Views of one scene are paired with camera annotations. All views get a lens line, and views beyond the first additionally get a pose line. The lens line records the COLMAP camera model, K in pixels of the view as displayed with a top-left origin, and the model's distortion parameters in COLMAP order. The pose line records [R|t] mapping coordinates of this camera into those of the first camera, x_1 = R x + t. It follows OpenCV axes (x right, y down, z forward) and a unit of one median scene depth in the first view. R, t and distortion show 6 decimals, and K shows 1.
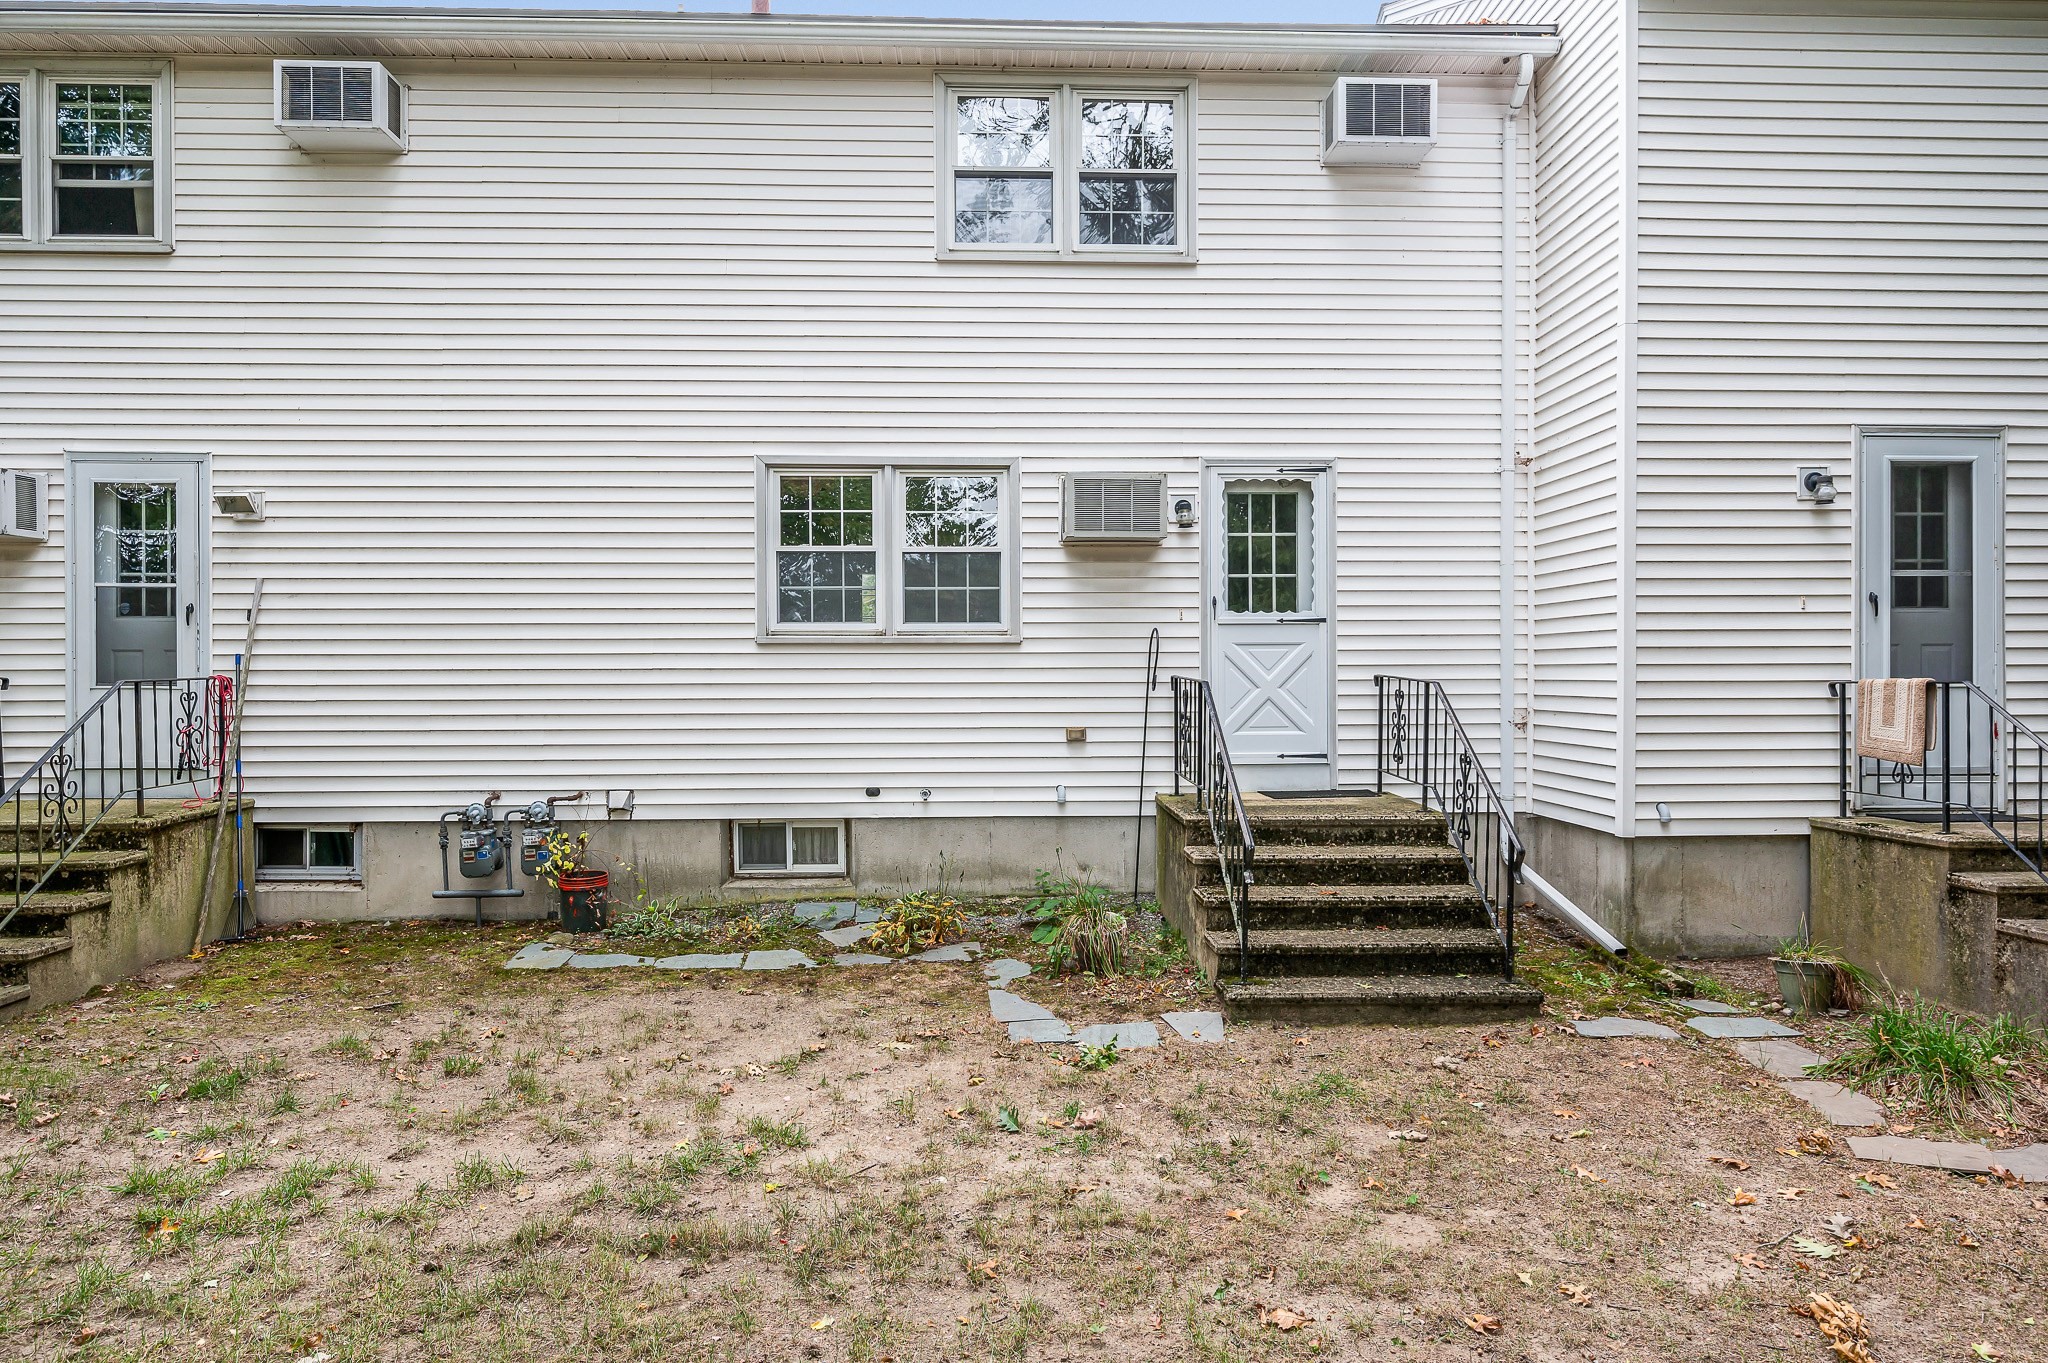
lens RADIAL K [[1305.1, 0, 1030.3], [0, 1305.1, 670.8], [0, 0, 1]] dist [-0.001555, -0.001992]
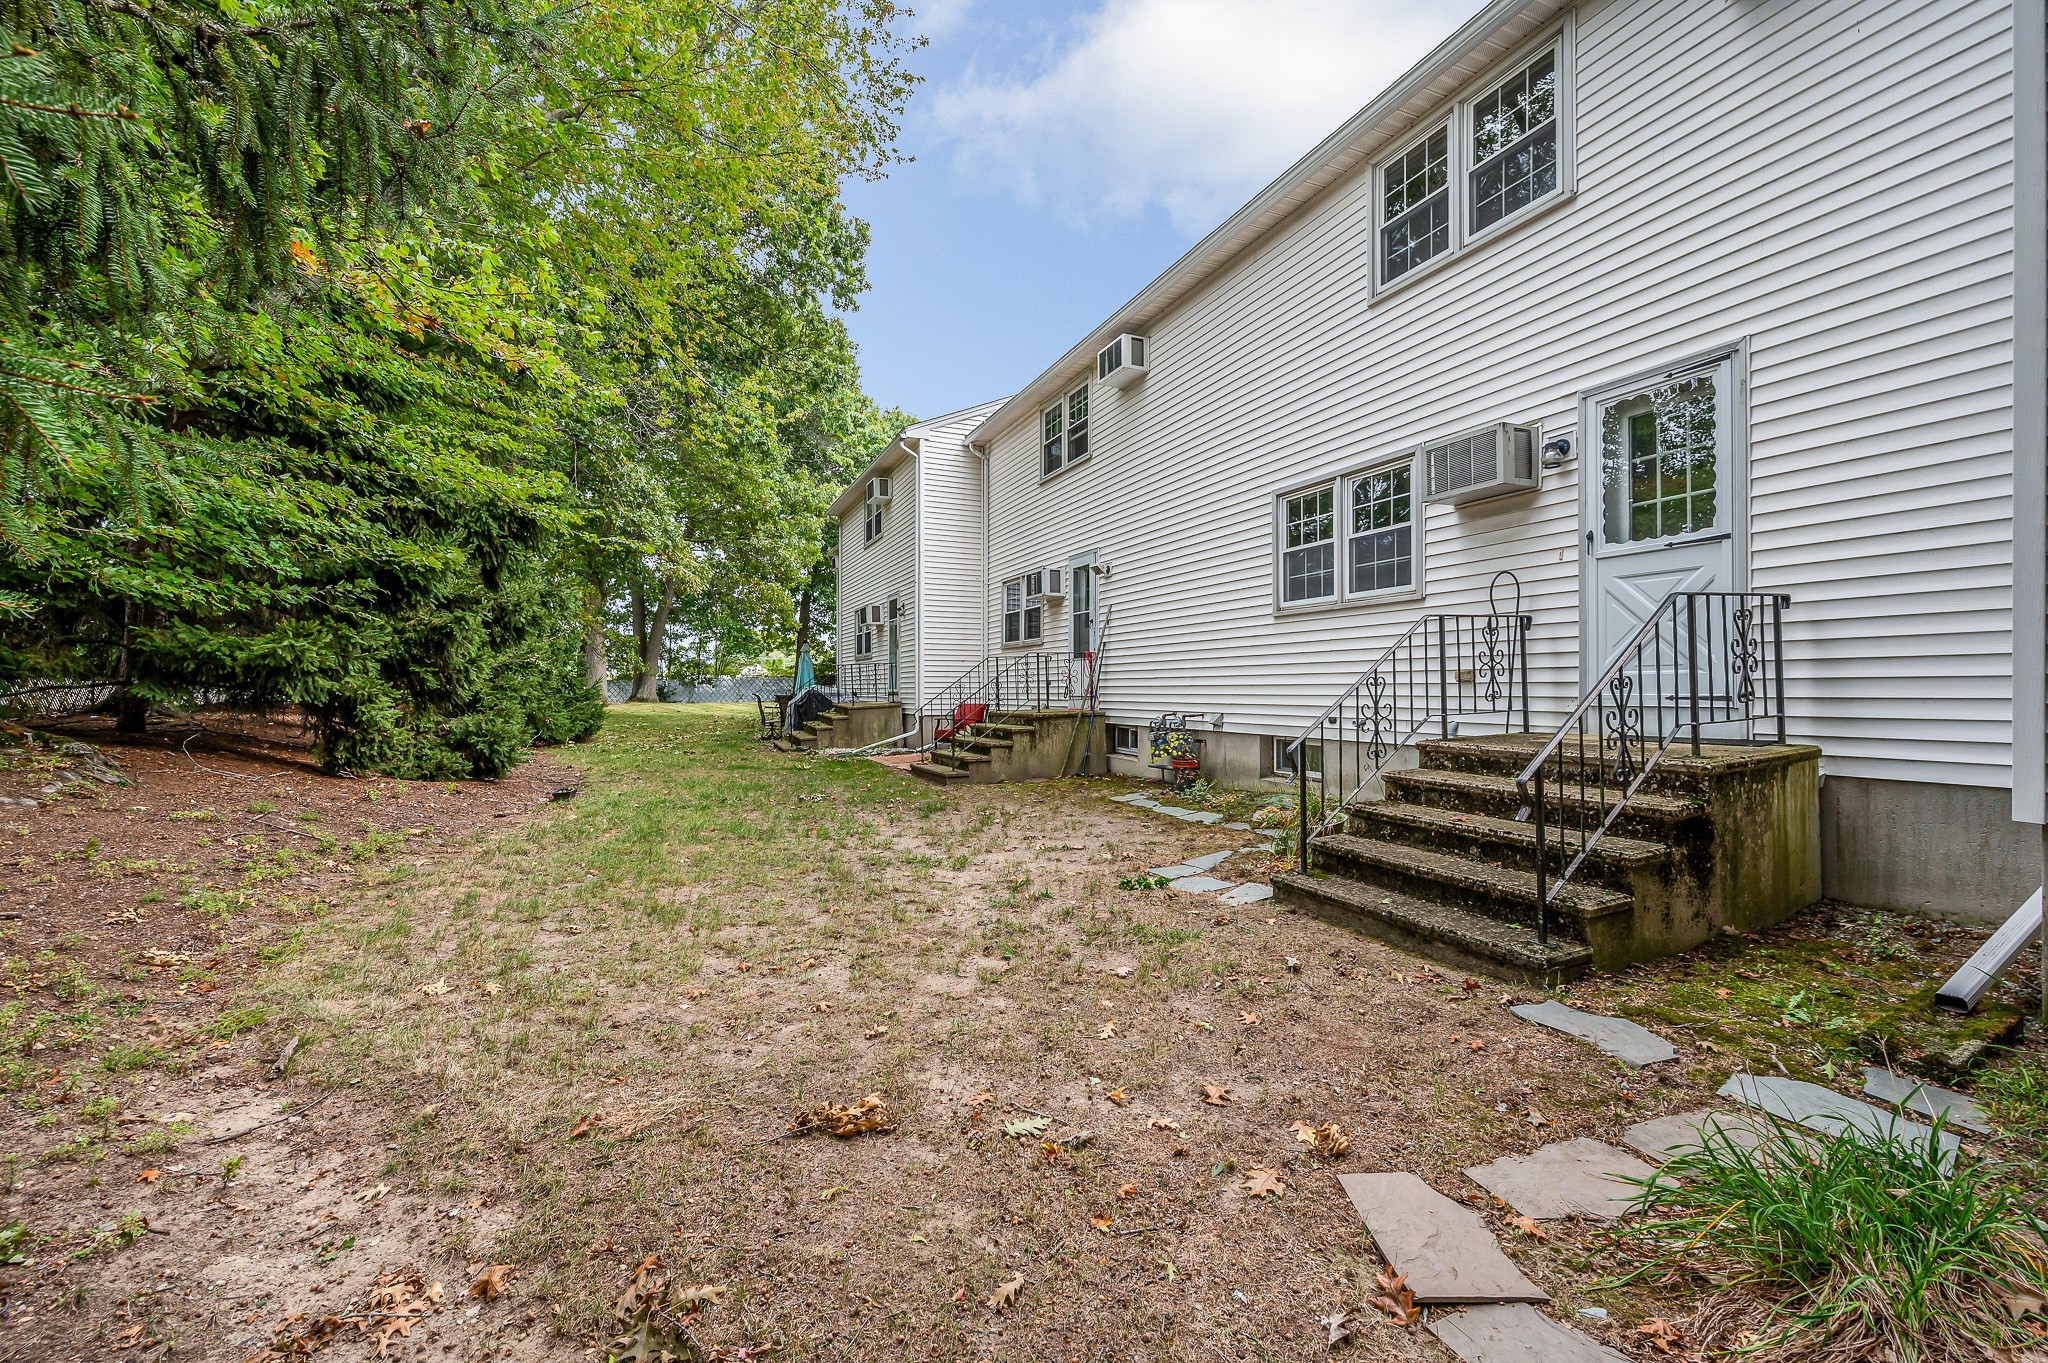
lens RADIAL K [[858.1, 0, 1015.8], [0, 858.1, 682.1], [0, 0, 1]] dist [-0.000201, -0.000182]
pose [[0.327026, -0.008635, -0.944976, 0.633965], [-0.004014, 0.999937, -0.010526, 0.066253], [0.945007, 0.007236, 0.326970, 0.417775]]
